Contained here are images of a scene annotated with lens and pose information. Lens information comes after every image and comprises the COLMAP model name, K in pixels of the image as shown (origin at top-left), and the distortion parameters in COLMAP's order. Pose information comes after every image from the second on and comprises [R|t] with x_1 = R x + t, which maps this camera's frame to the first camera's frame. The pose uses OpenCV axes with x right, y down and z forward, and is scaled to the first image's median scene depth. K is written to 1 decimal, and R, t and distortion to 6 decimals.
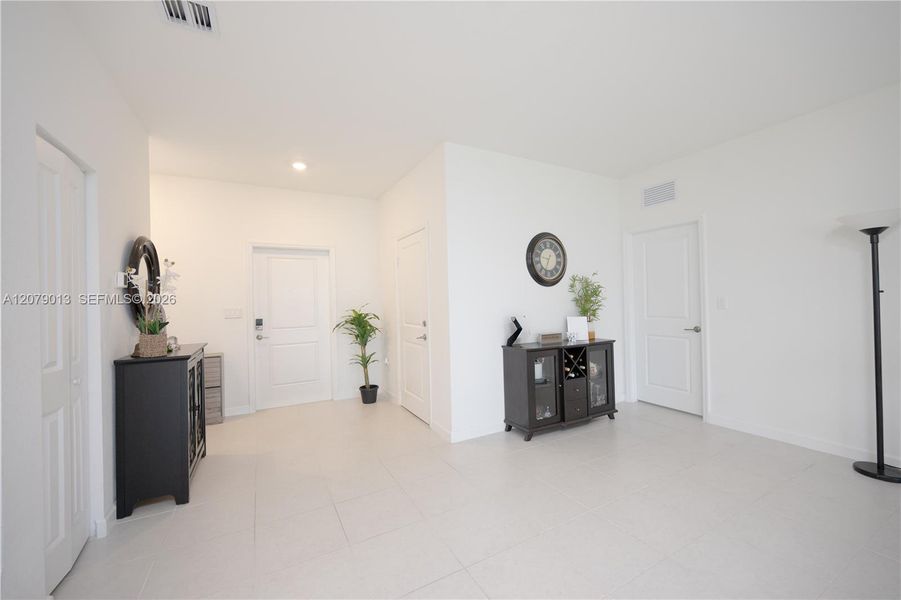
lens RADIAL K [[348.7, 0, 451.4], [0, 348.7, 300.1], [0, 0, 1]] dist [-0.003037, 0.000878]
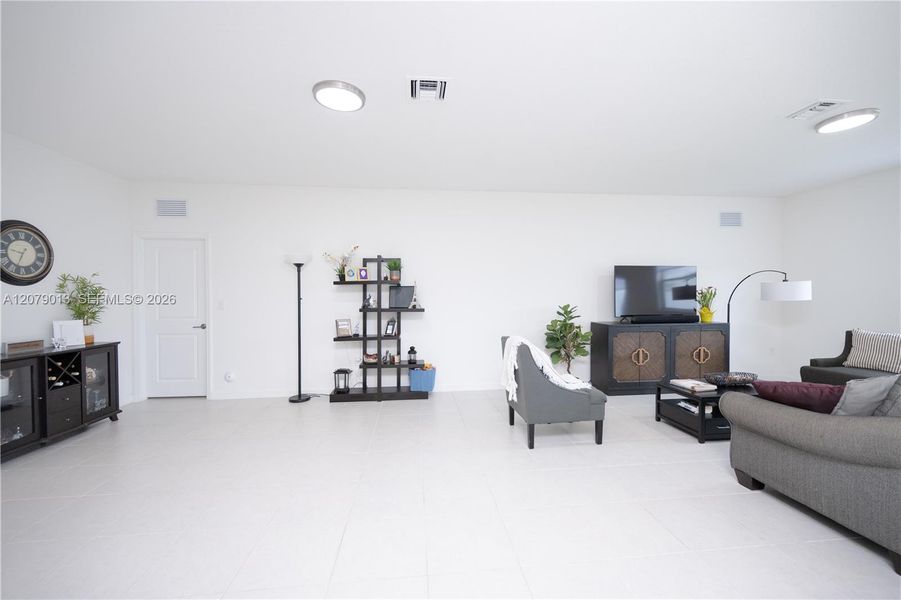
lens RADIAL K [[348.7, 0, 446.4], [0, 348.7, 299.5], [0, 0, 1]] dist [-0.003037, 0.000878]
pose [[0.392039, 0.011971, 0.919871, -0.089194], [-0.010700, 0.999907, -0.008452, -0.009990], [-0.919886, -0.006529, 0.392131, -0.265535]]
